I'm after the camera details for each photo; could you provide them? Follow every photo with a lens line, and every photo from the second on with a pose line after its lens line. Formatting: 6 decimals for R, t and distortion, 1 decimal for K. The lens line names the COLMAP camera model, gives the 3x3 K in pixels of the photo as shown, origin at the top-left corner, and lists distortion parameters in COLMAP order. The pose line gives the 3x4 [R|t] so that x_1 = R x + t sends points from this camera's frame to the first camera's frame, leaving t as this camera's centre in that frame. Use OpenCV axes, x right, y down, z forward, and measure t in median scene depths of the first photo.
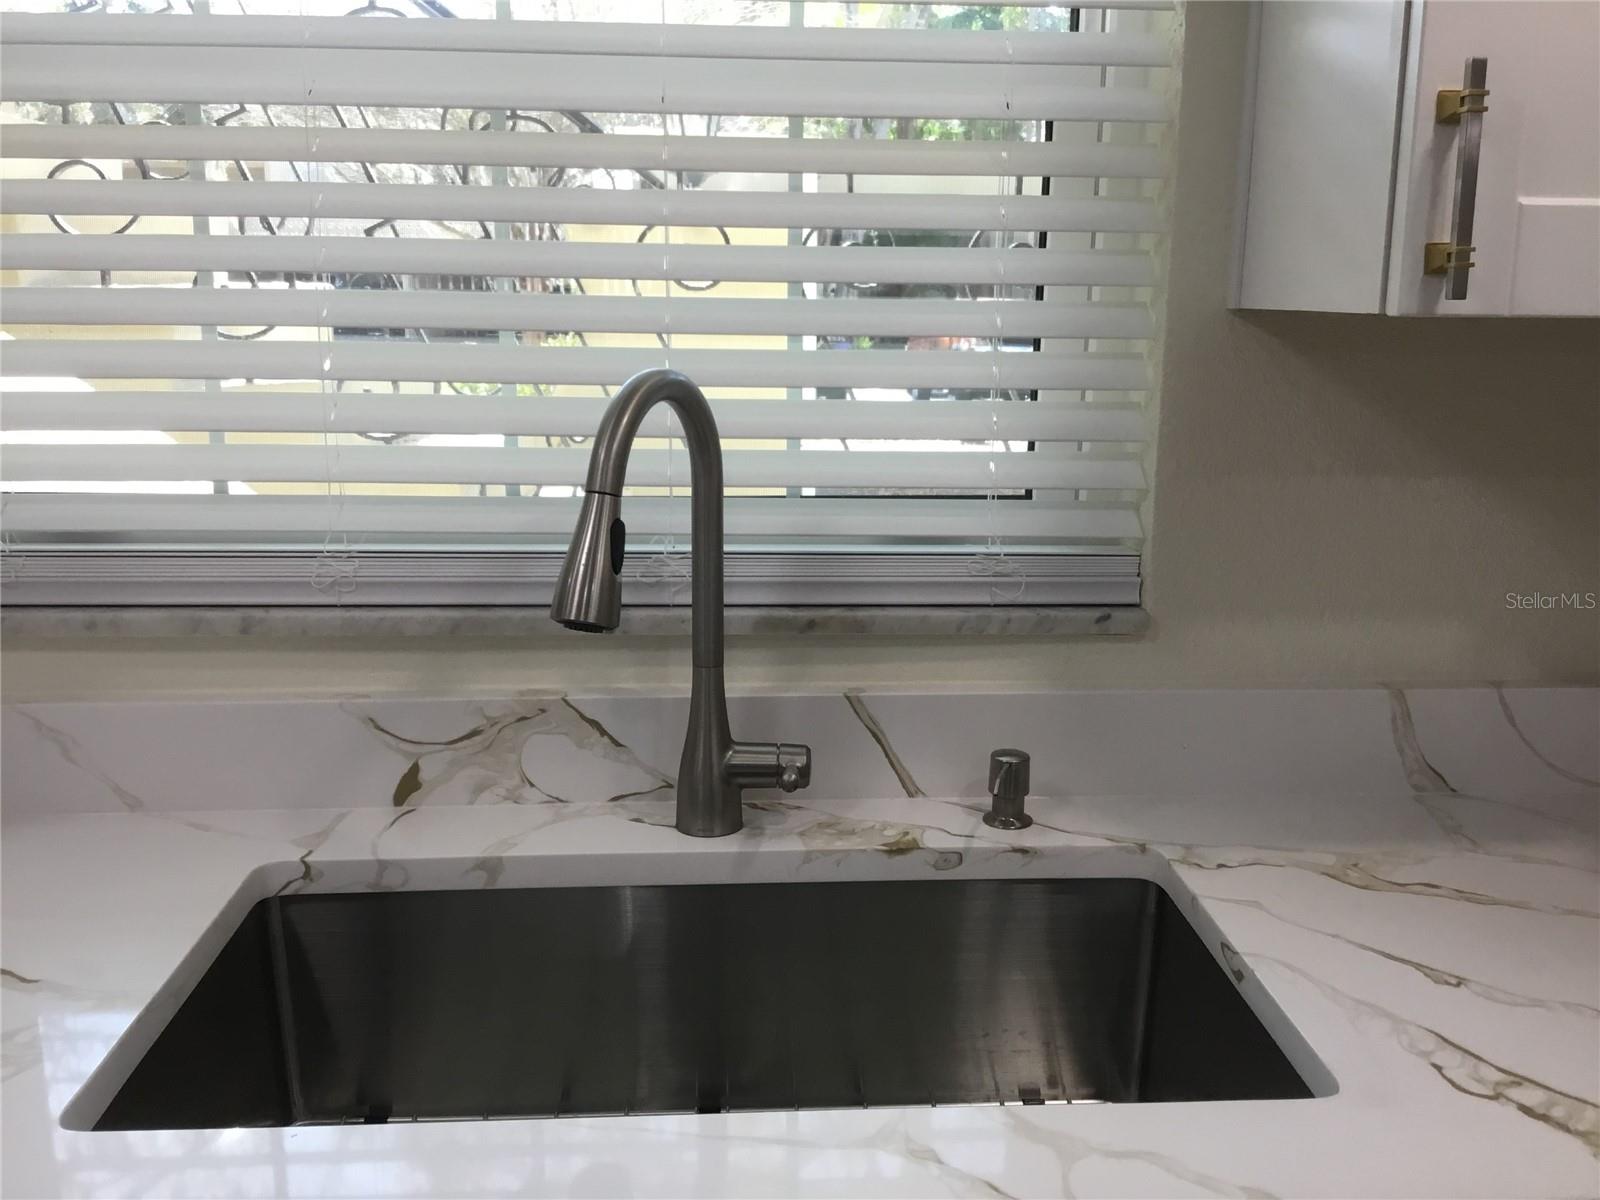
lens RADIAL K [[1555.9, 0, 800.0], [0, 1555.9, 600.0], [0, 0, 1]] dist [0.010877, 0.001134]
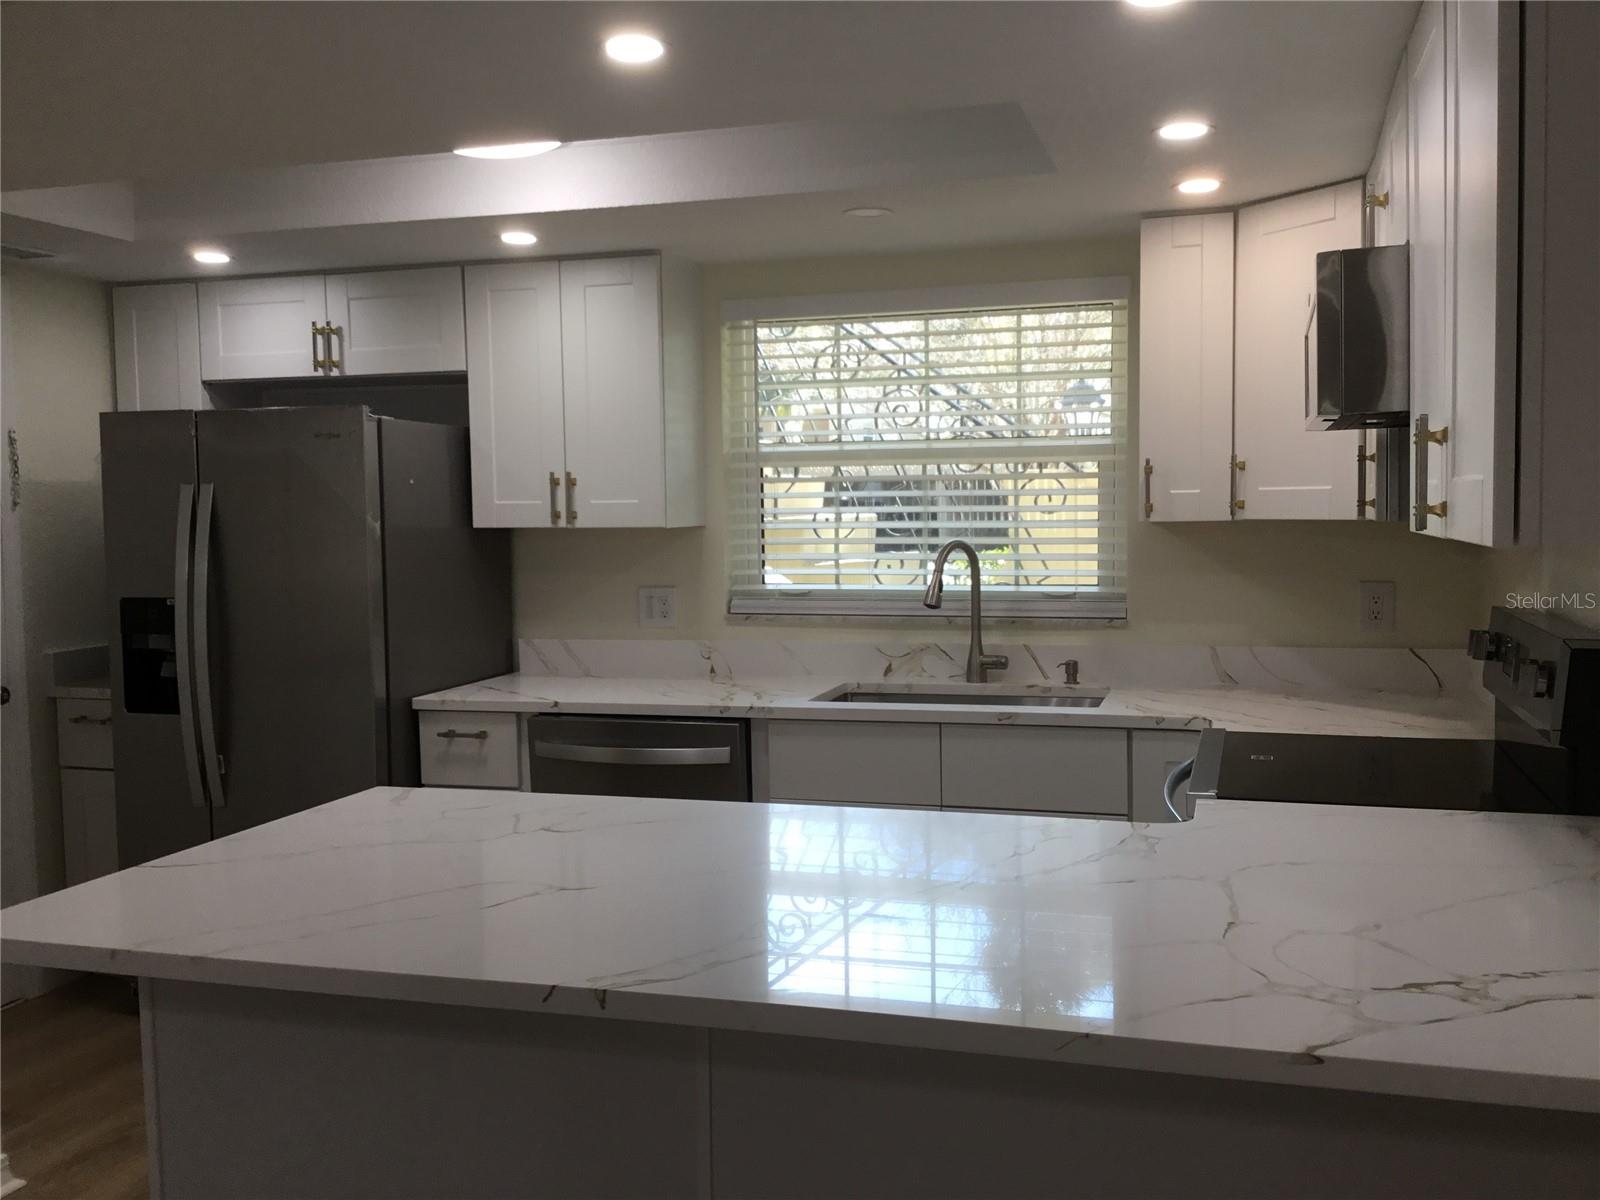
lens RADIAL K [[1500.4, 0, 800.0], [0, 1500.4, 600.0], [0, 0, 1]] dist [0.160169, -0.004649]
pose [[0.936341, 0.001748, -0.351087, 0.689546], [-0.048969, 0.990863, -0.125666, 0.385201], [0.347659, 0.134858, 0.927872, -2.030740]]
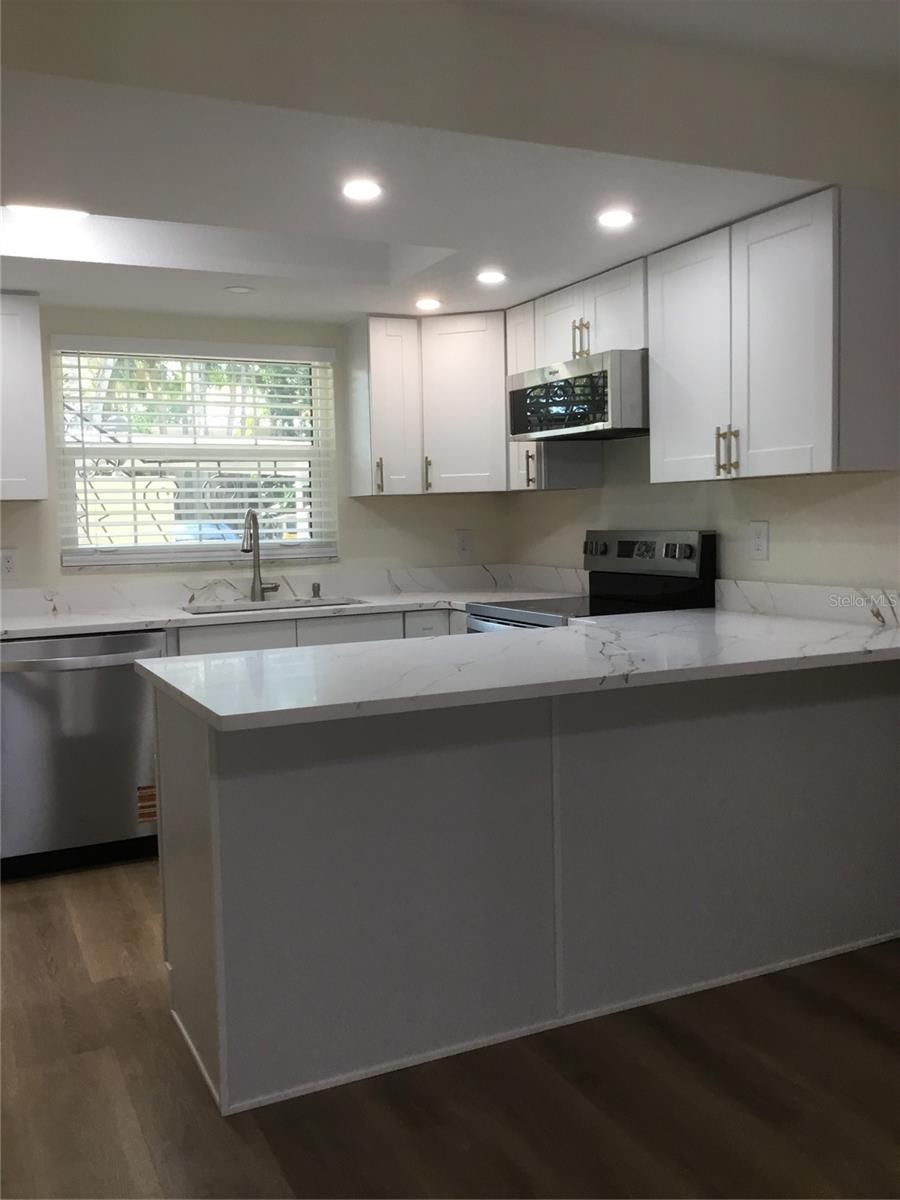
lens RADIAL K [[1125.3, 0, 450.0], [0, 1125.3, 600.0], [0, 0, 1]] dist [0.160169, -0.004649]
pose [[0.937239, -0.059634, 0.343550, -0.723080], [0.101333, 0.989326, -0.104719, 0.581567], [-0.333638, 0.132959, 0.933278, -2.578955]]
